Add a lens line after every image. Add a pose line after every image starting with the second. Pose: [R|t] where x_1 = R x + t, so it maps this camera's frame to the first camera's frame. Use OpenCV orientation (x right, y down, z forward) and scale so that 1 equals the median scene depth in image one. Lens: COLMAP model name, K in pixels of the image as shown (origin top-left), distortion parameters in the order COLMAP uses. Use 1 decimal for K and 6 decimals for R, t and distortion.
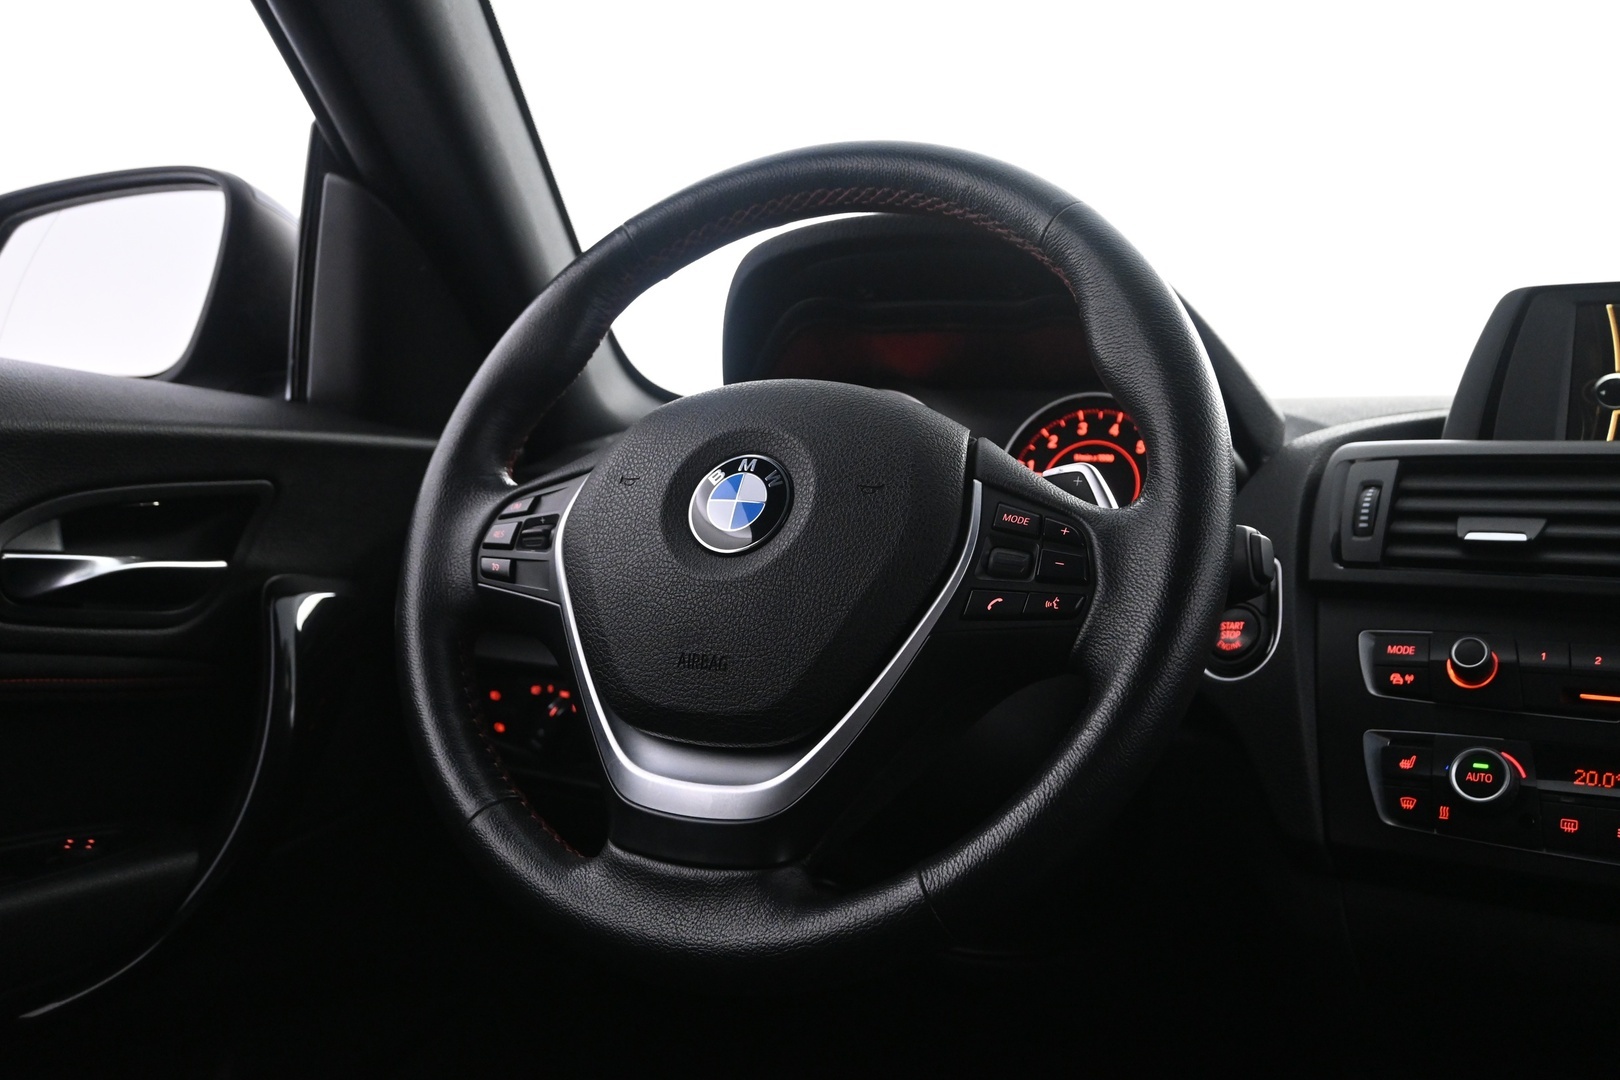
lens RADIAL K [[1547.4, 0, 820.1], [0, 1547.4, 539.3], [0, 0, 1]] dist [0.025351, 0.000000]
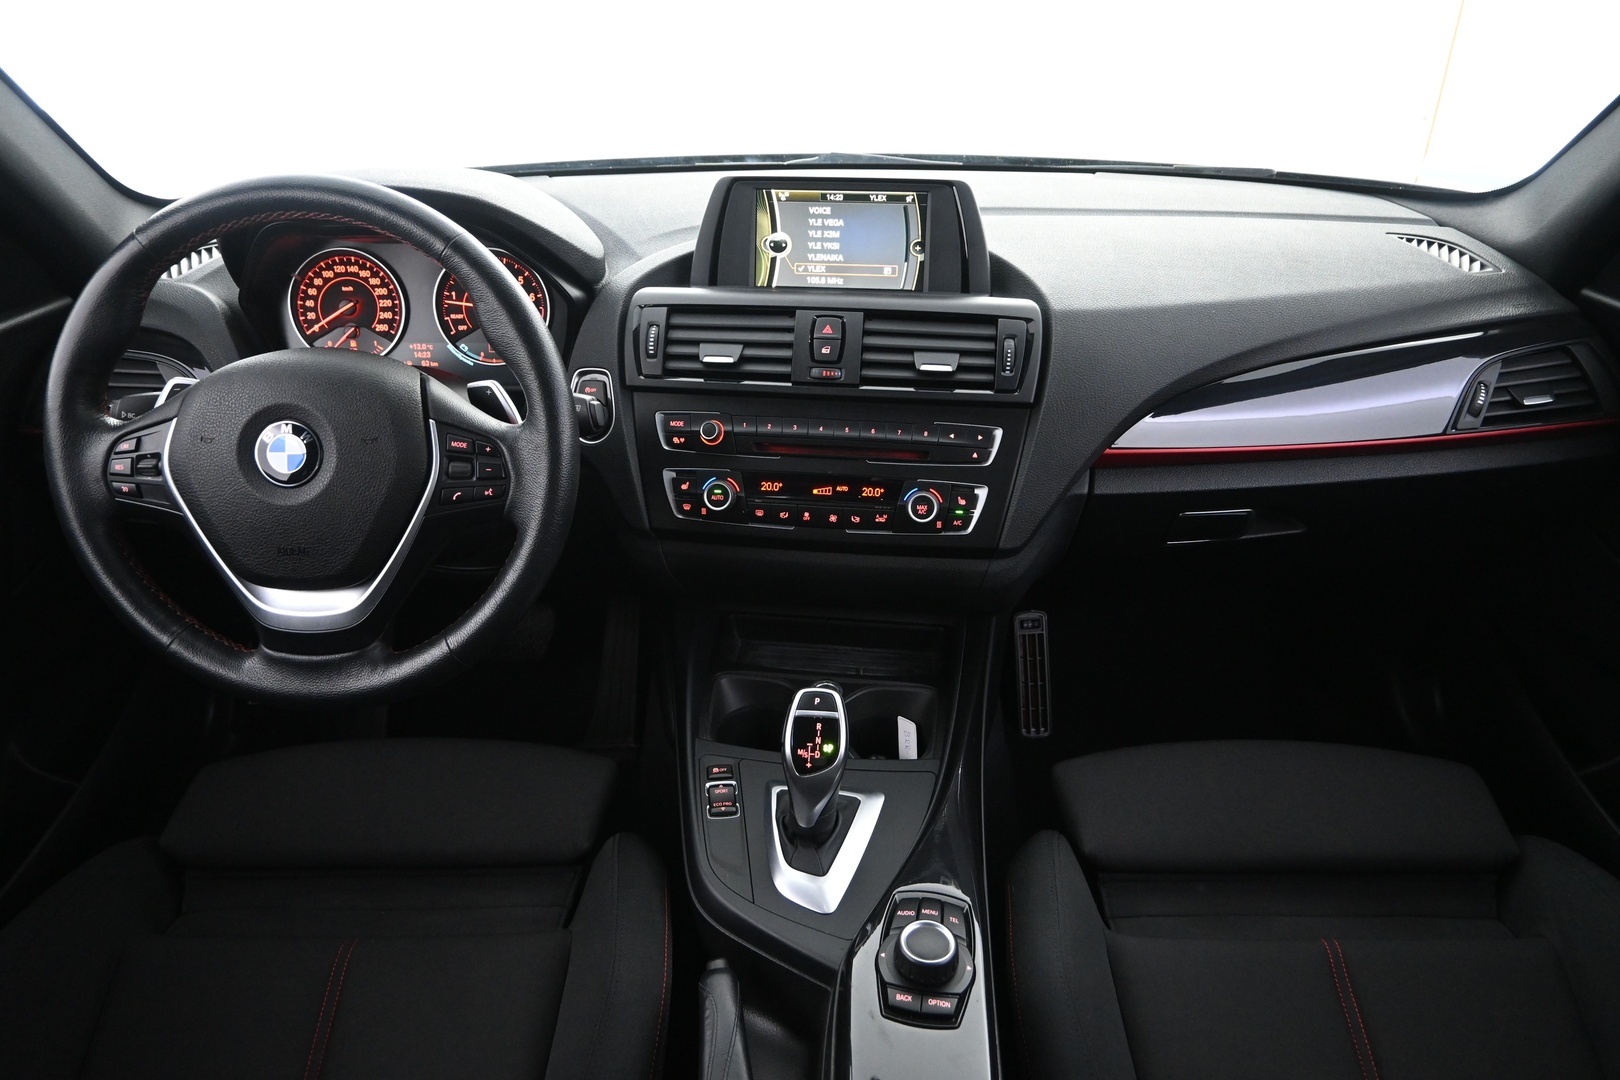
lens RADIAL K [[1164.6, 0, 812.5], [0, 1164.6, 539.7], [0, 0, 1]] dist [-0.011357, -0.003219]
pose [[0.911699, -0.235340, 0.336780, 0.018240], [0.048931, 0.876056, 0.479721, -0.481395], [-0.407935, -0.420882, 0.810214, -0.266261]]
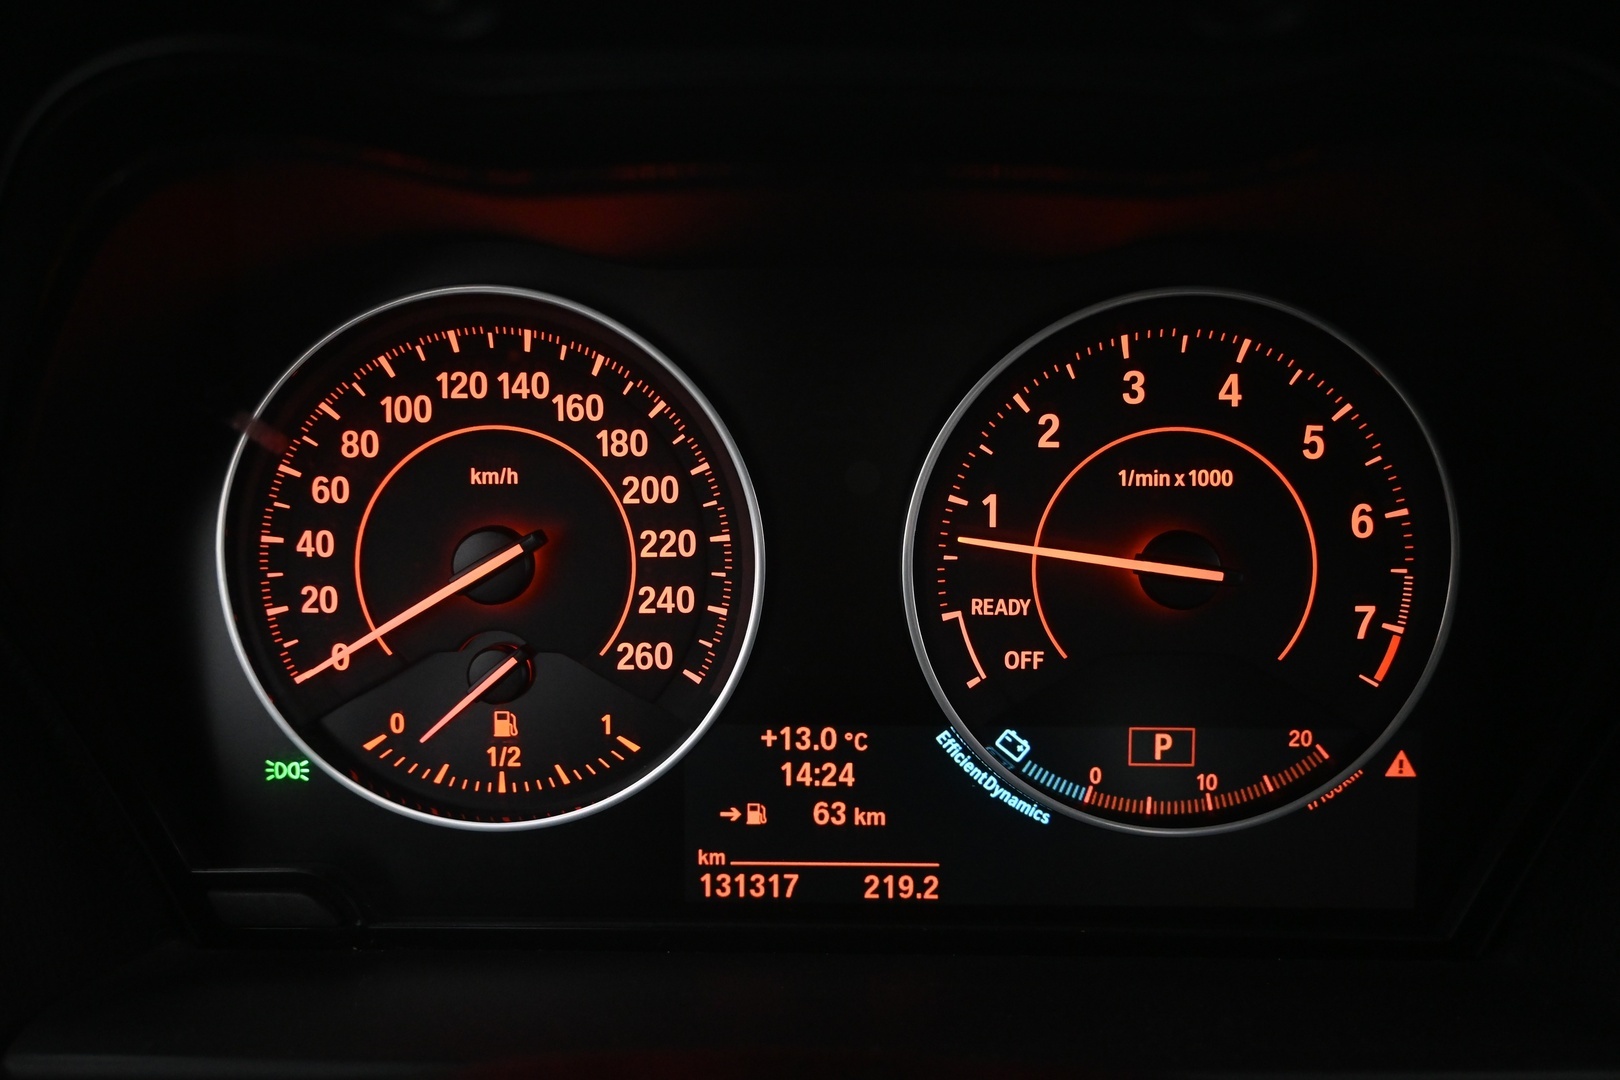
lens RADIAL K [[1316.0, 0, 809.5], [0, 1316.0, 538.4], [0, 0, 1]] dist [-0.016459, -0.002525]
pose [[0.922488, -0.193359, 0.334107, 0.007743], [0.054145, 0.921762, 0.383957, -0.182175], [-0.382209, -0.336106, 0.860784, 1.029471]]
